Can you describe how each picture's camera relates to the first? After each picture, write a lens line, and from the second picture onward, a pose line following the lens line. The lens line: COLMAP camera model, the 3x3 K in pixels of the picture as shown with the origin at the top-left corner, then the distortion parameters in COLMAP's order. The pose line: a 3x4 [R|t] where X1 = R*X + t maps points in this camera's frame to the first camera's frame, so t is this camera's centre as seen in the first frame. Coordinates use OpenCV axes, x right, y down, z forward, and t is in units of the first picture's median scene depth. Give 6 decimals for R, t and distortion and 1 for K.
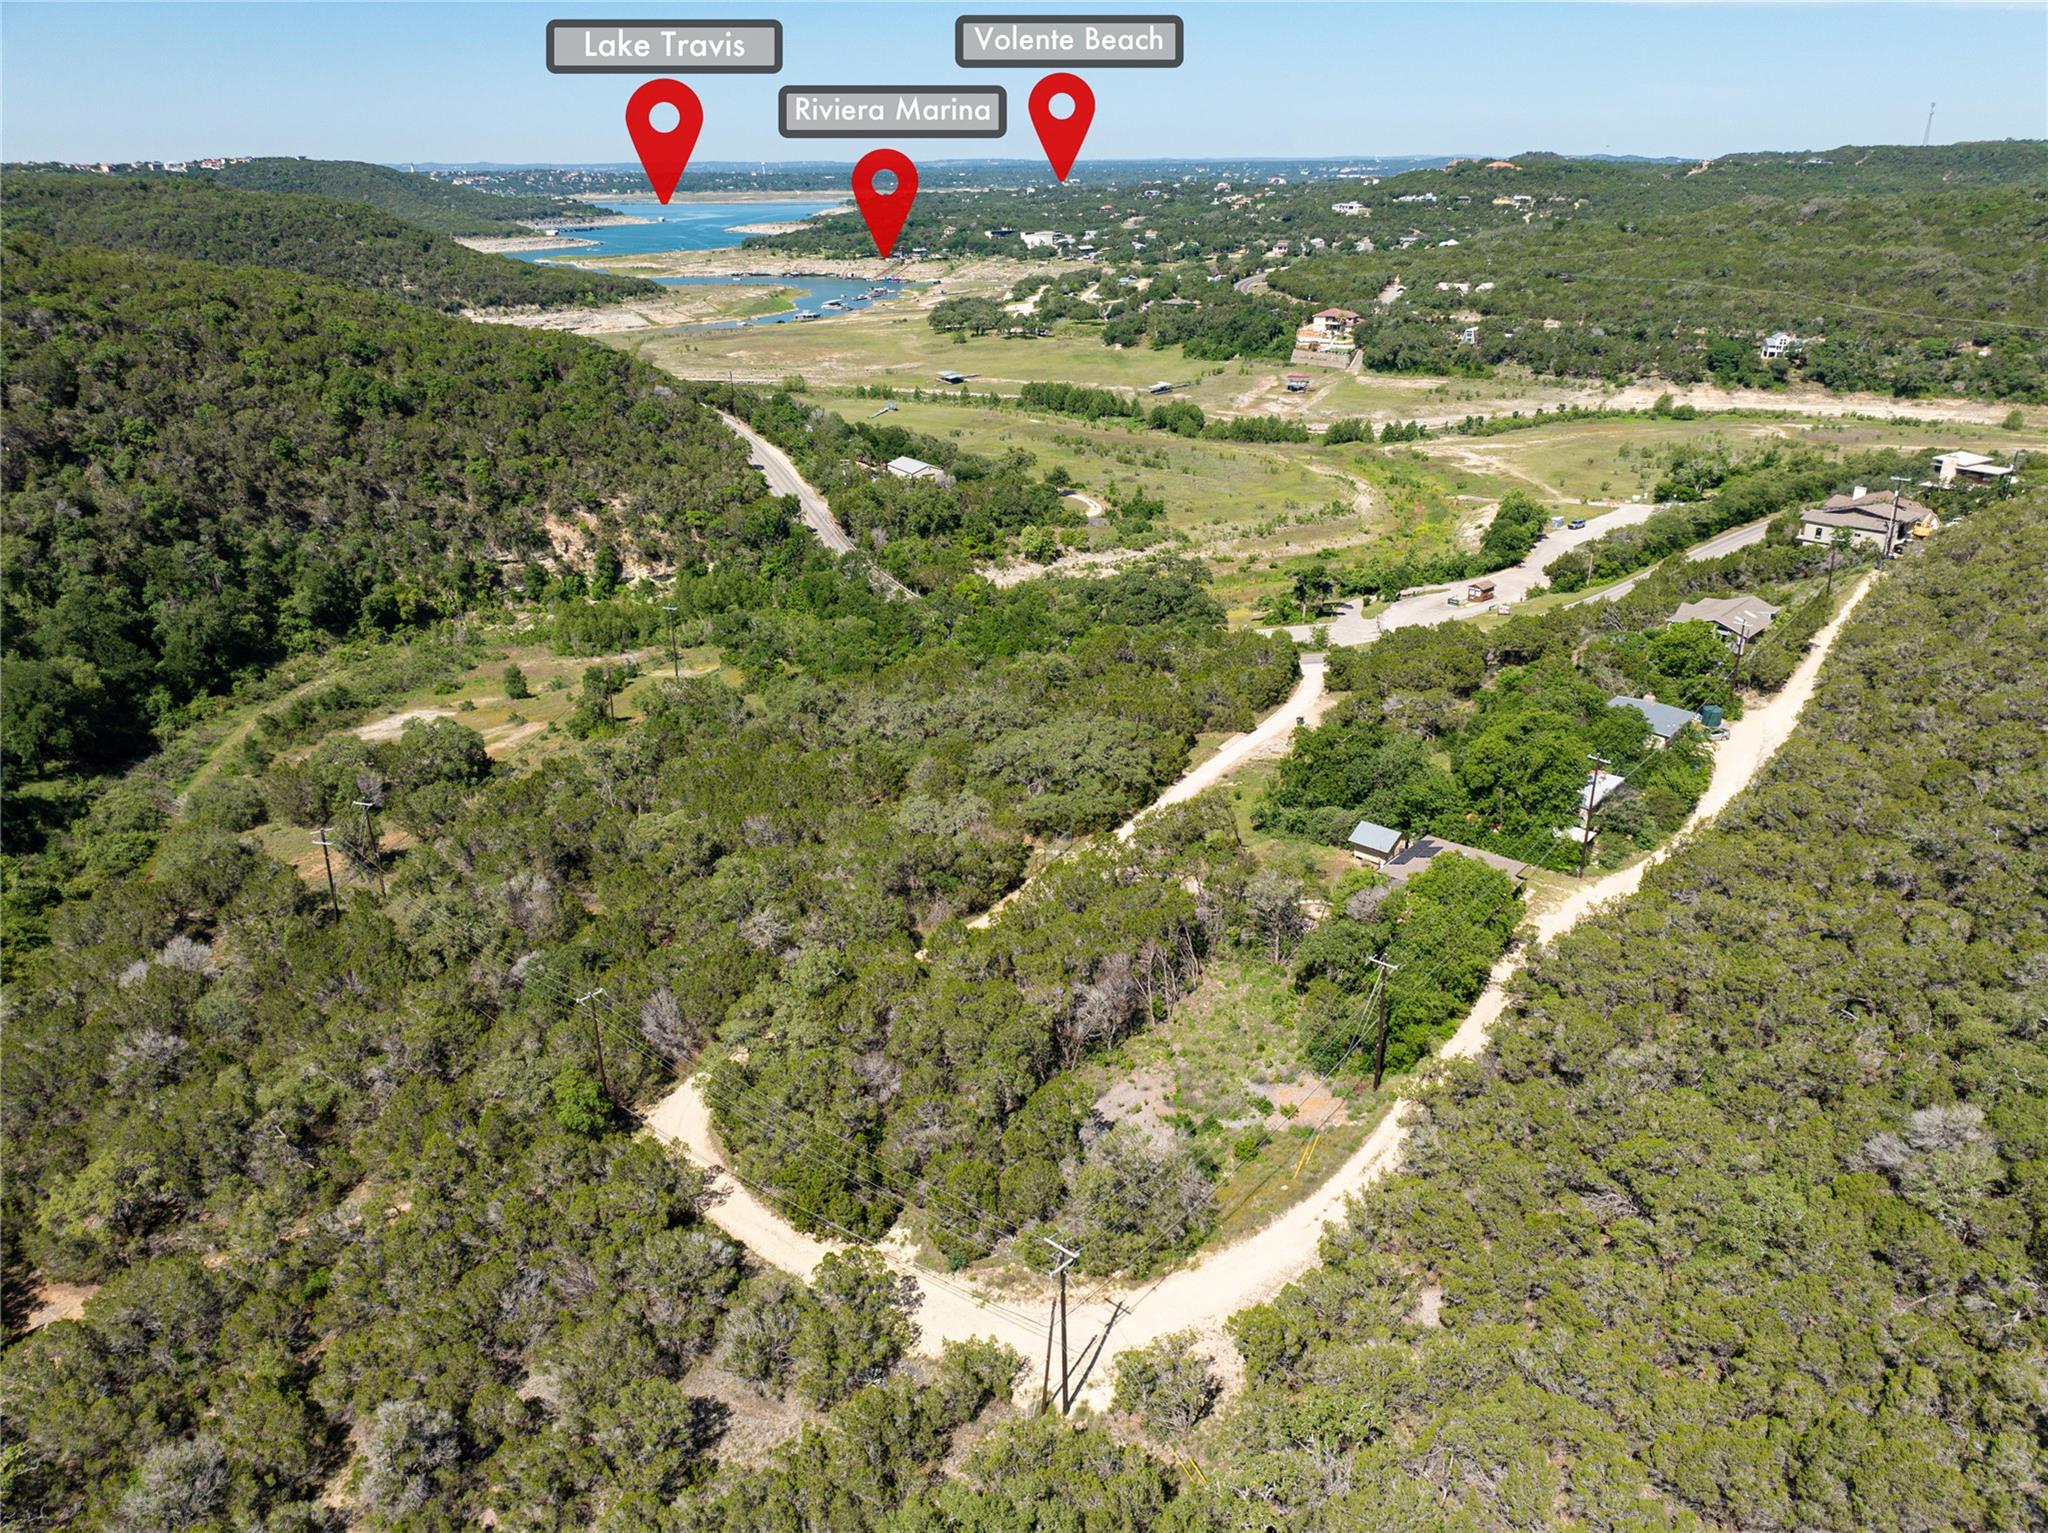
lens RADIAL K [[1418.6, 0, 1024.0], [0, 1418.6, 766.5], [0, 0, 1]] dist [-0.062289, 0.021677]
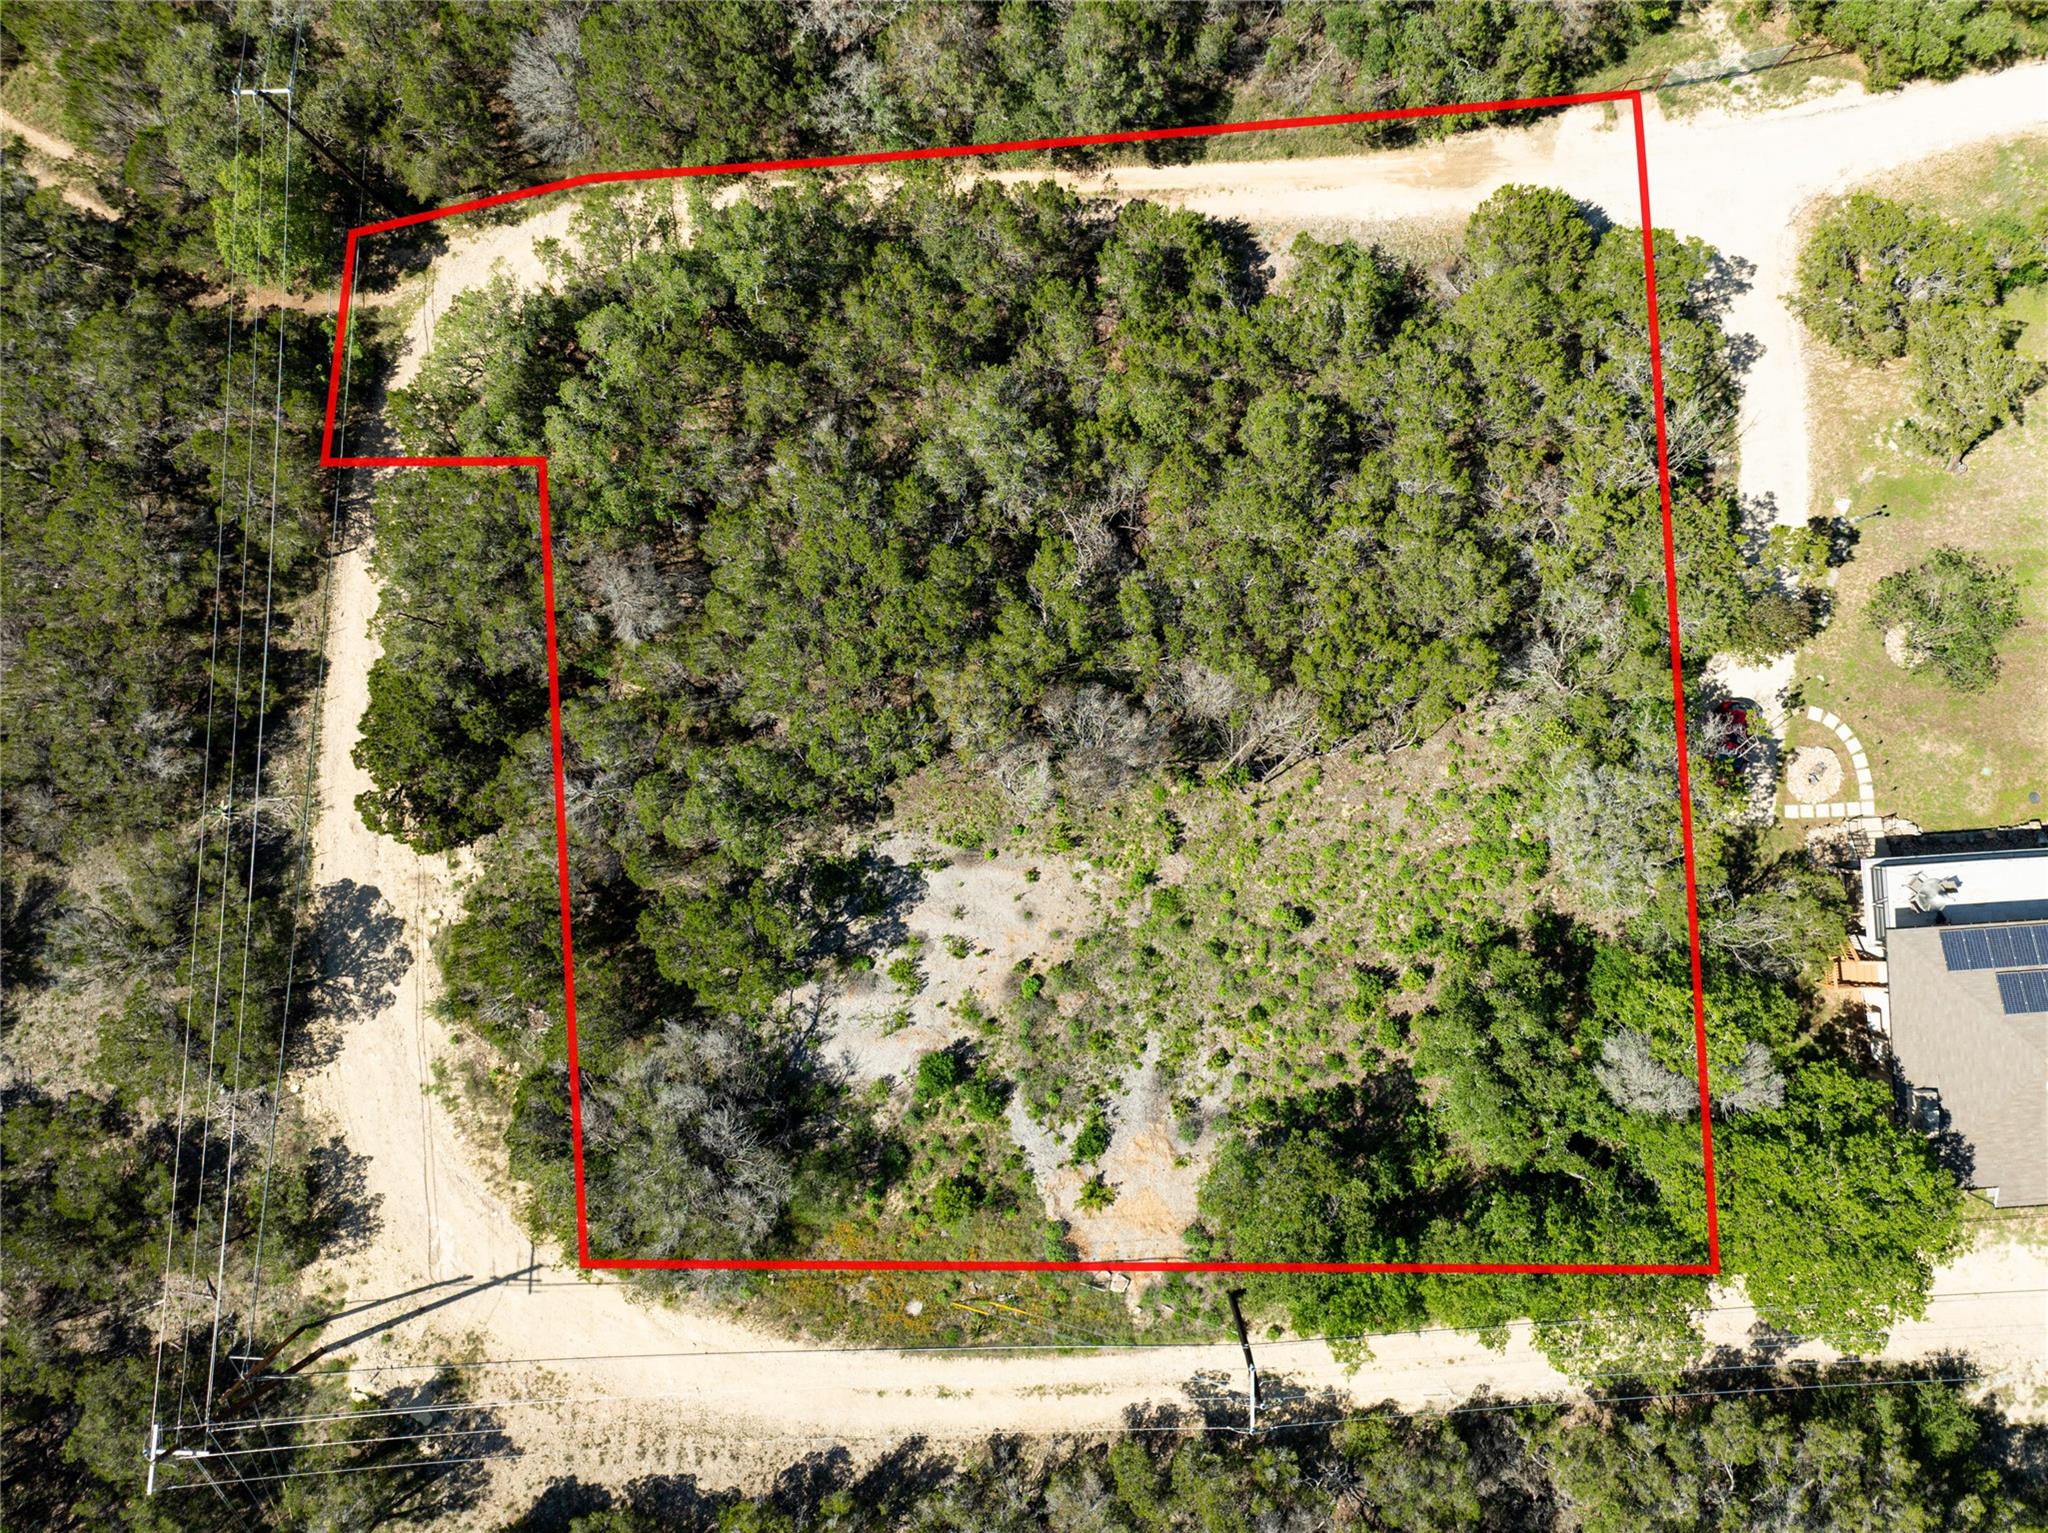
lens RADIAL K [[1432.6, 0, 1024.0], [0, 1432.6, 766.5], [0, 0, 1]] dist [-0.059112, 0.029766]
pose [[0.692705, 0.721121, -0.012006, 0.010272], [-0.267536, 0.272381, 0.924247, -0.057282], [0.669764, -0.637019, 0.381605, 0.165119]]
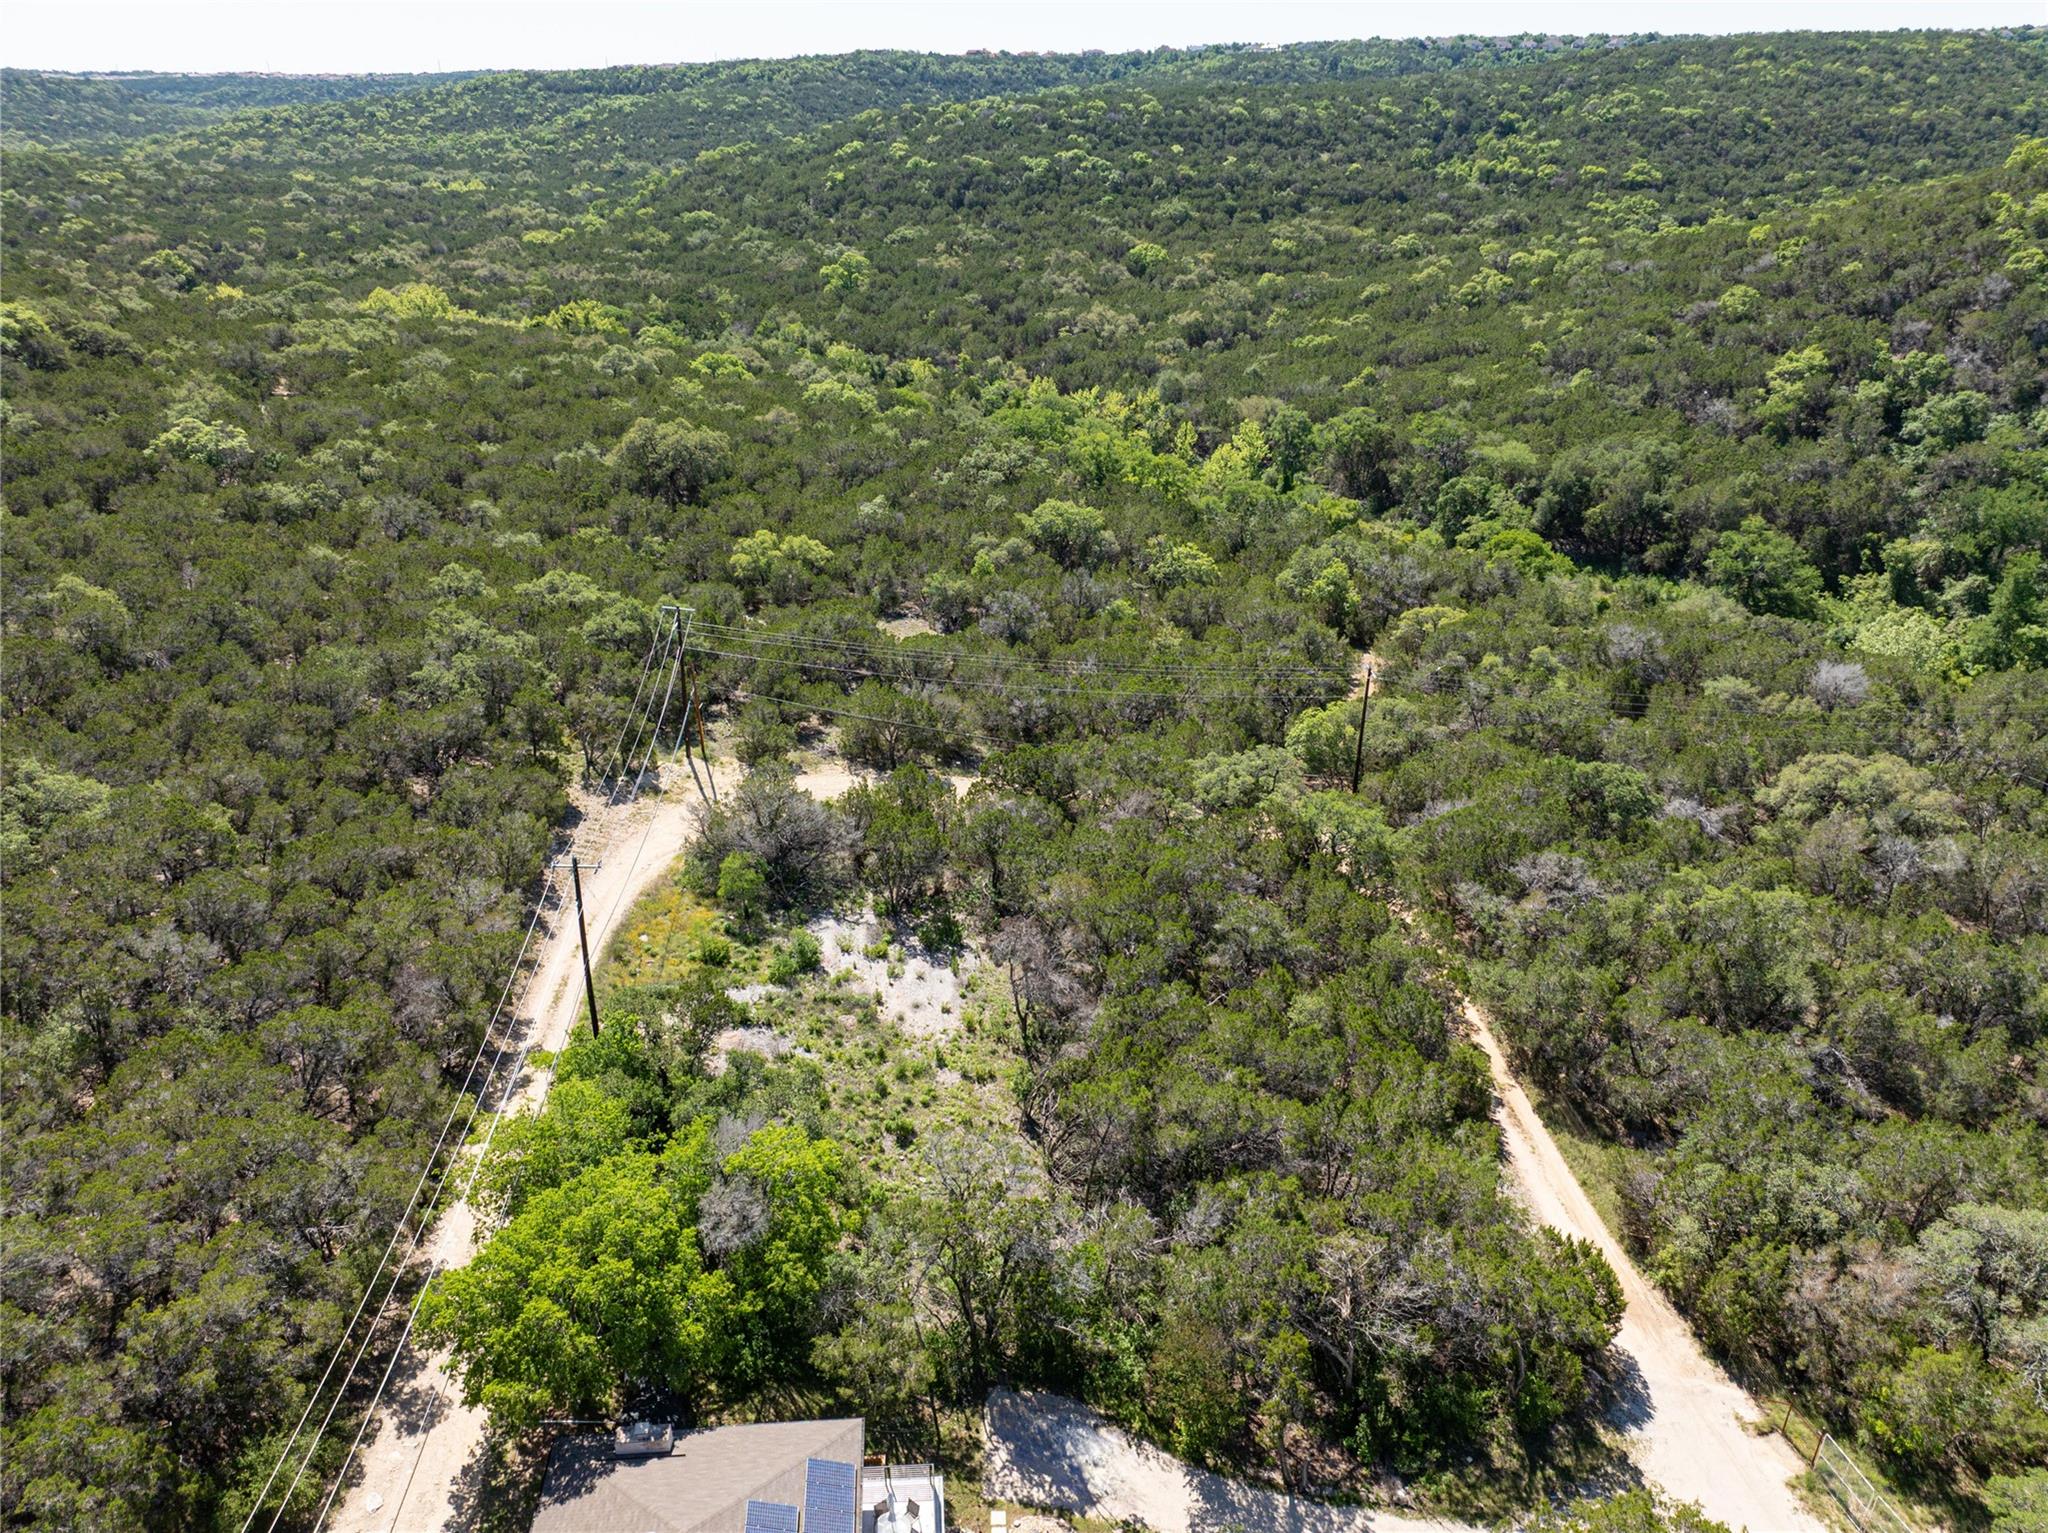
lens RADIAL K [[1432.6, 0, 1024.0], [0, 1432.6, 766.5], [0, 0, 1]] dist [-0.059112, 0.029766]
pose [[-0.707111, 0.312935, -0.634087, 0.092541], [-0.261607, 0.717332, 0.645753, -0.066779], [0.656929, 0.622501, -0.425367, 0.252088]]
